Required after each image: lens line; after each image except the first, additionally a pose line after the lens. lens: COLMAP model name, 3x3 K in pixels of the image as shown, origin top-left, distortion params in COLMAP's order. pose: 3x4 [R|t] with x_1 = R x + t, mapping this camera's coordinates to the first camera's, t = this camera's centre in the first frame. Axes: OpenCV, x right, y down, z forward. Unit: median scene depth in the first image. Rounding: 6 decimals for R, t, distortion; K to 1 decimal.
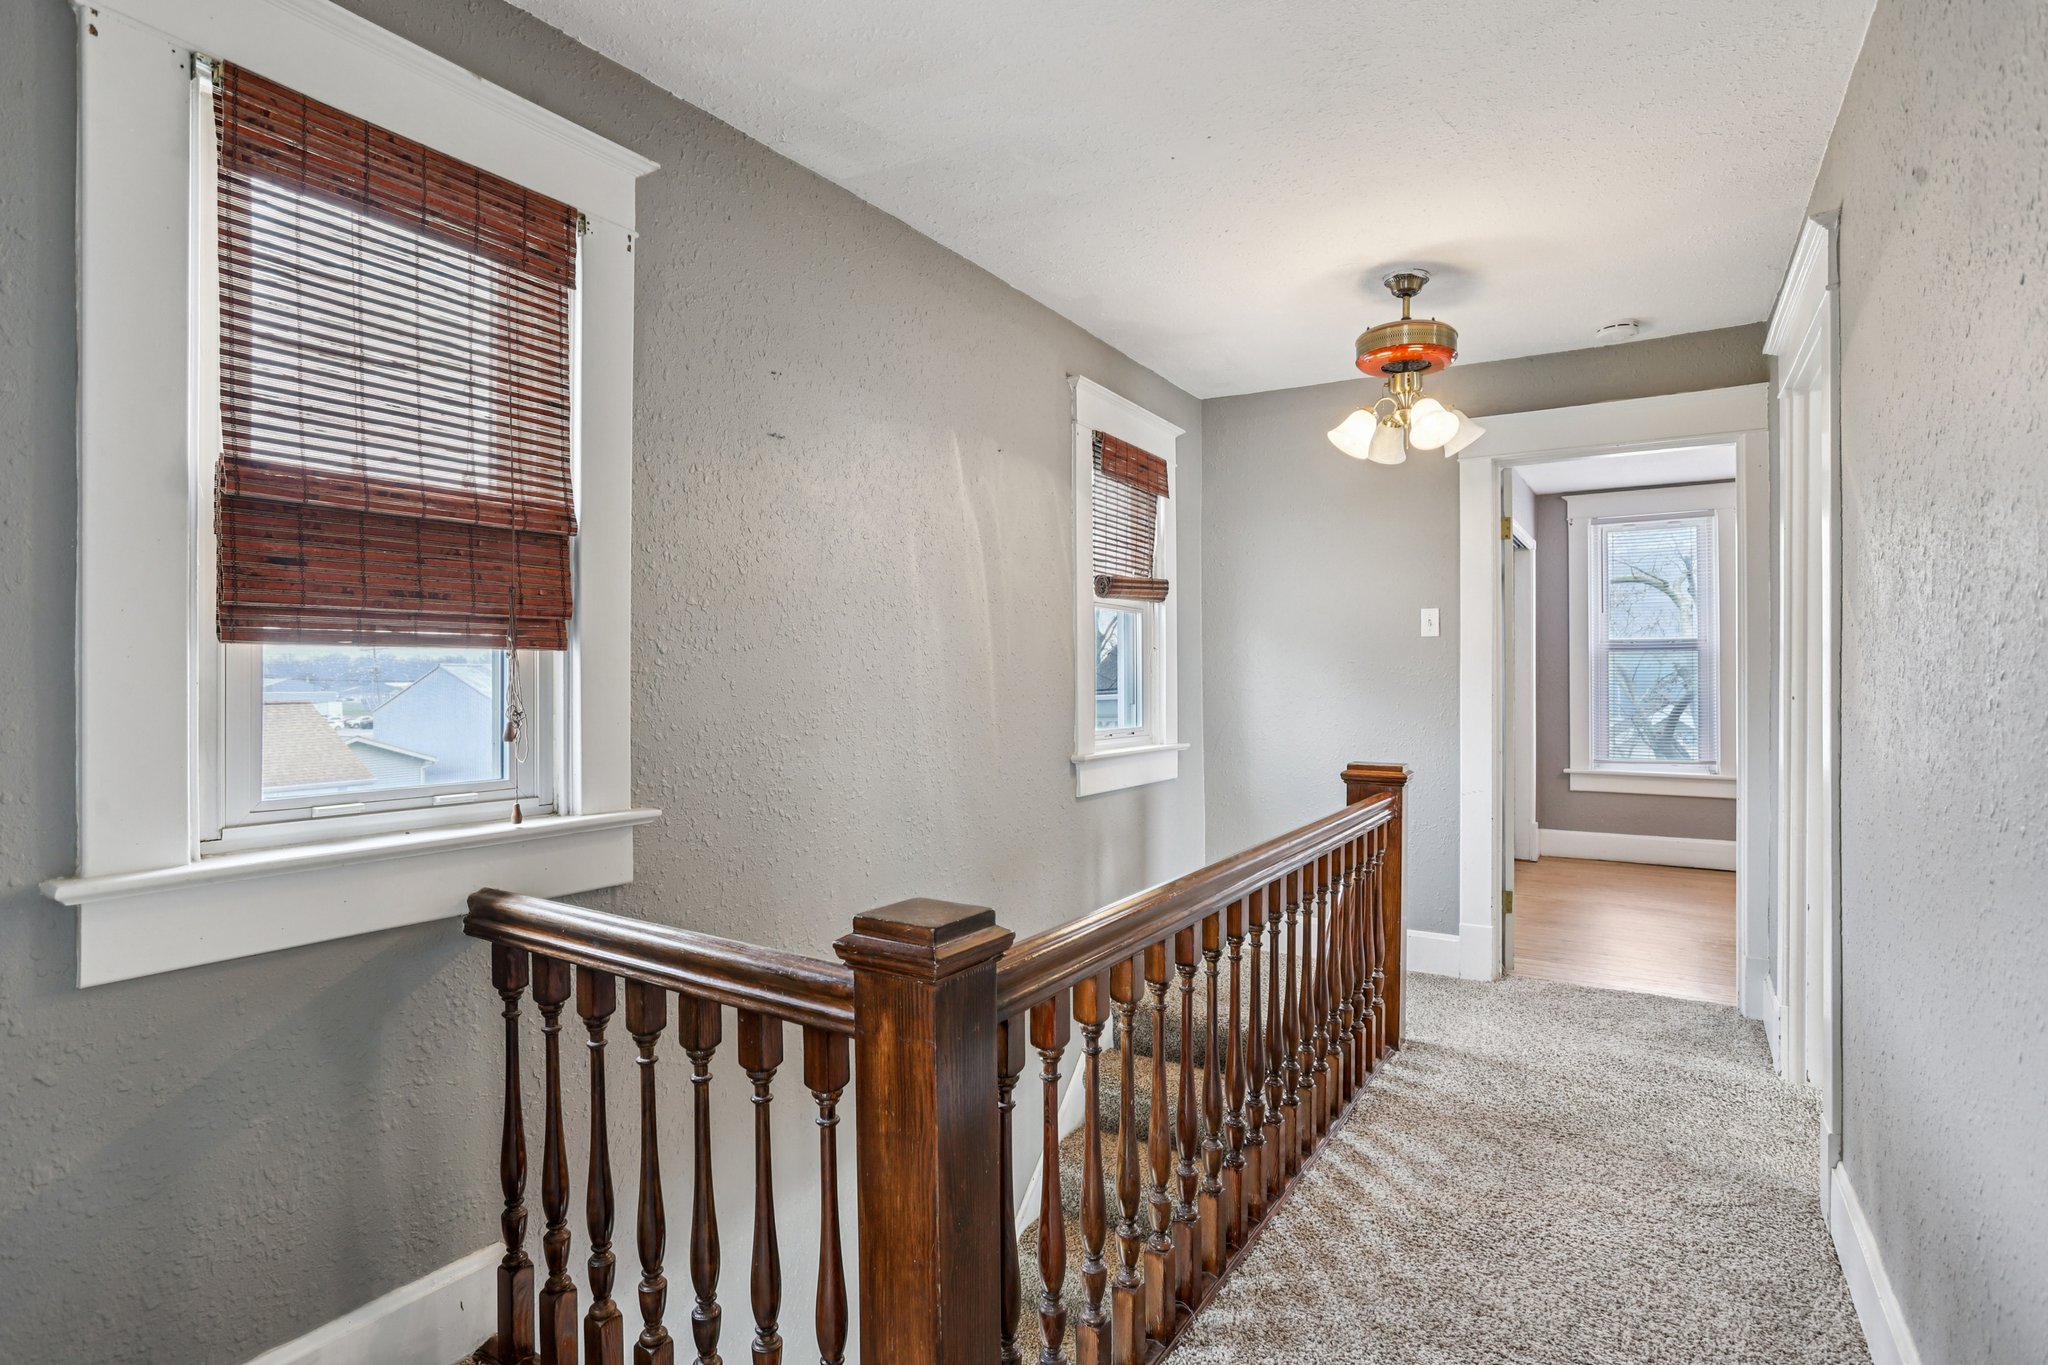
lens RADIAL K [[1016.0, 0, 1019.1], [0, 1016.0, 681.0], [0, 0, 1]] dist [-0.040903, 0.007455]
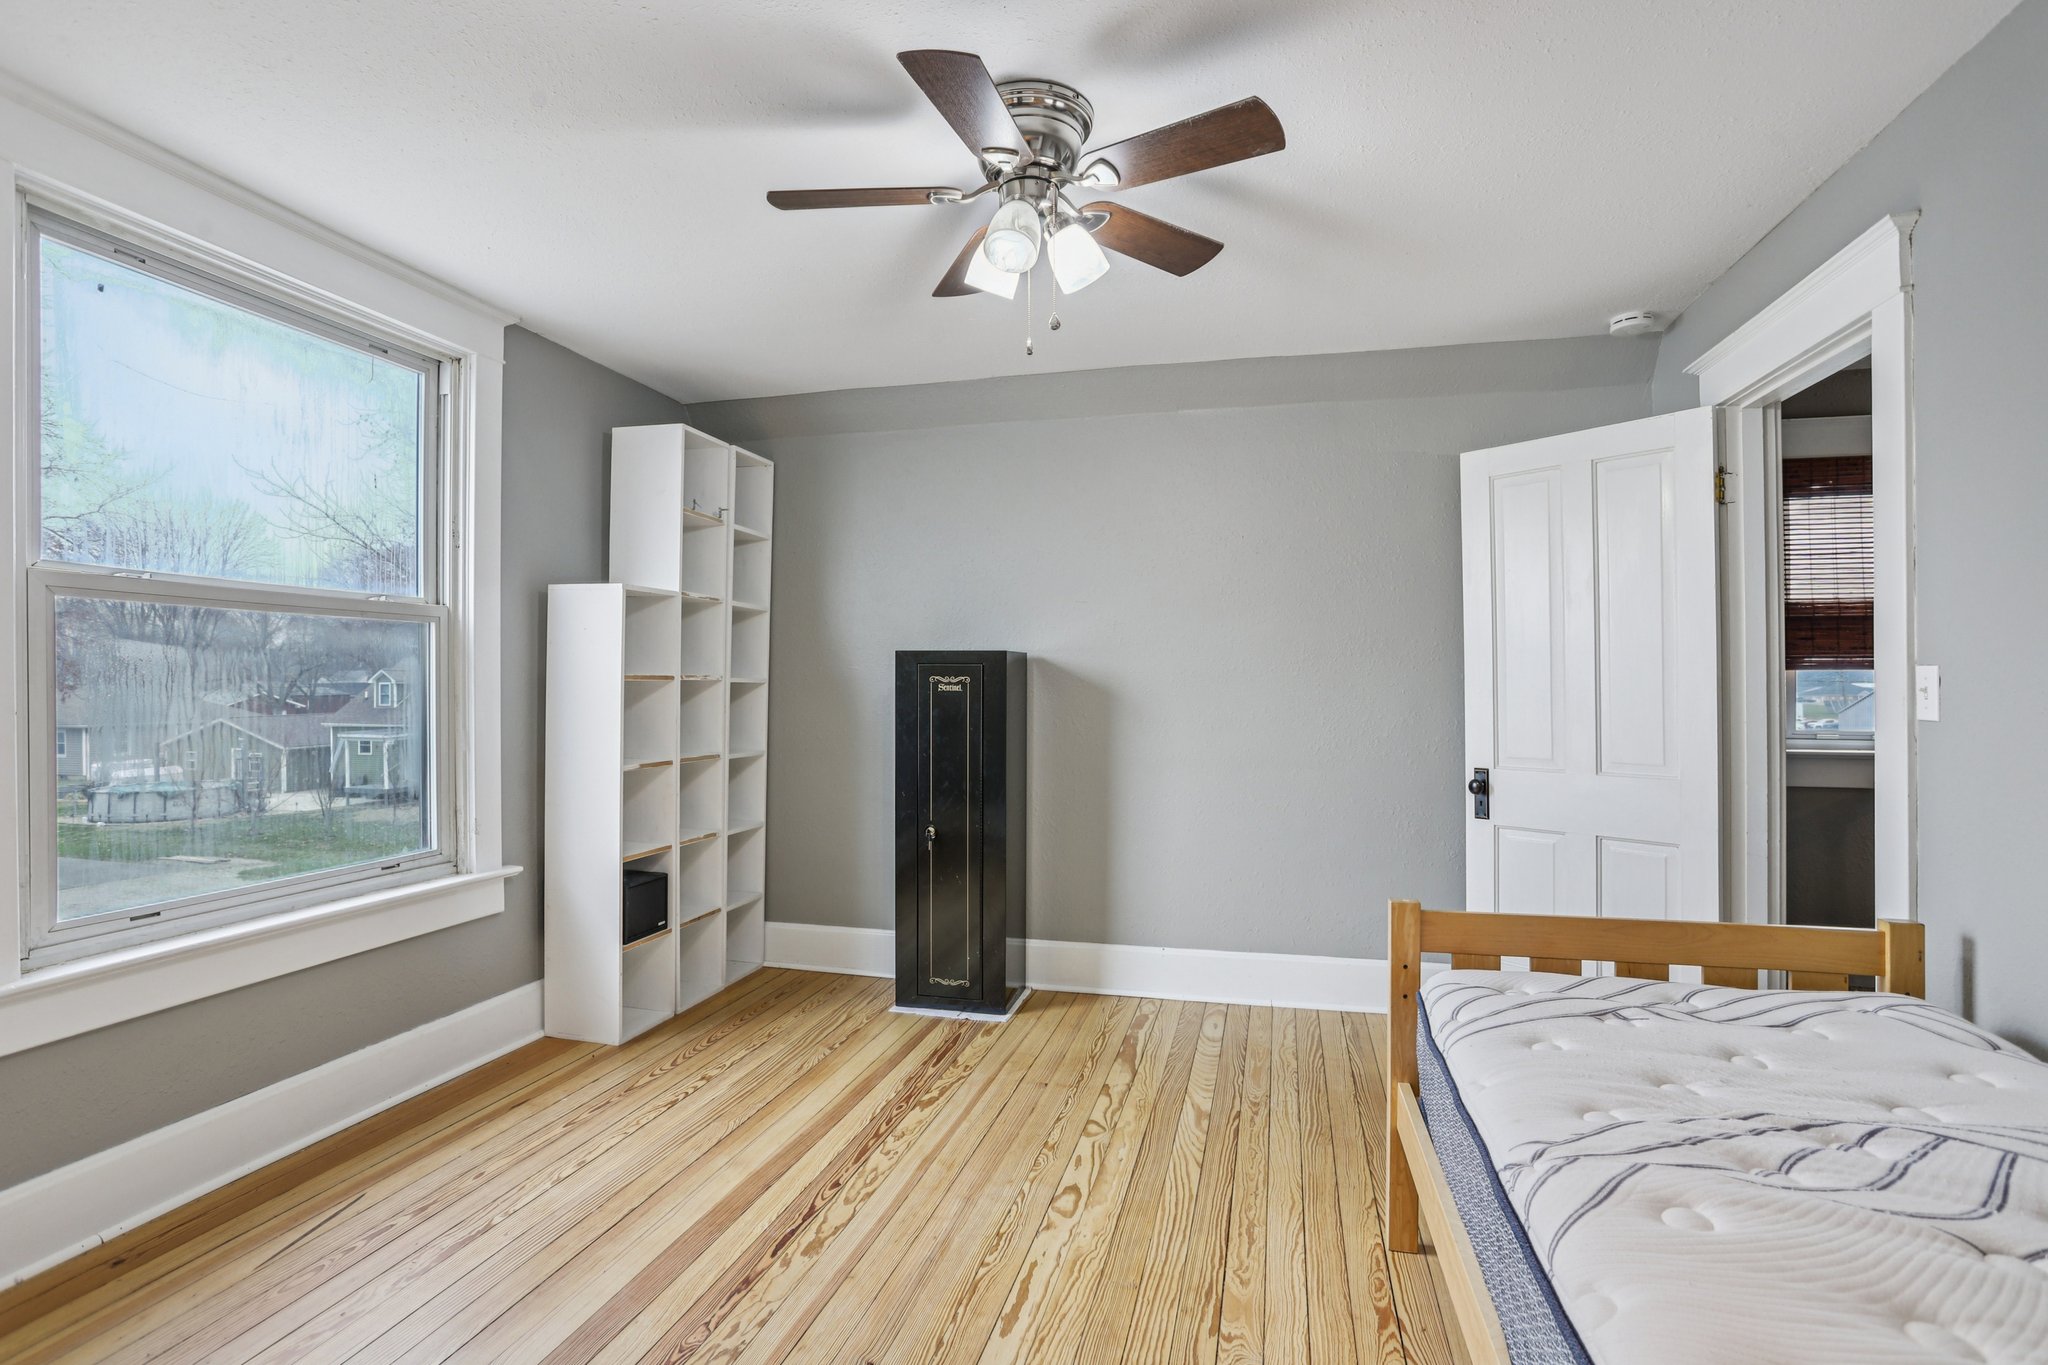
lens RADIAL K [[1016.0, 0, 1019.5], [0, 1016.0, 678.1], [0, 0, 1]] dist [-0.040903, 0.007455]
pose [[0.302167, -0.006054, -0.953236, 1.100232], [0.002964, 0.999981, -0.005411, -0.008641], [0.953250, -0.001191, 0.302179, -1.722469]]
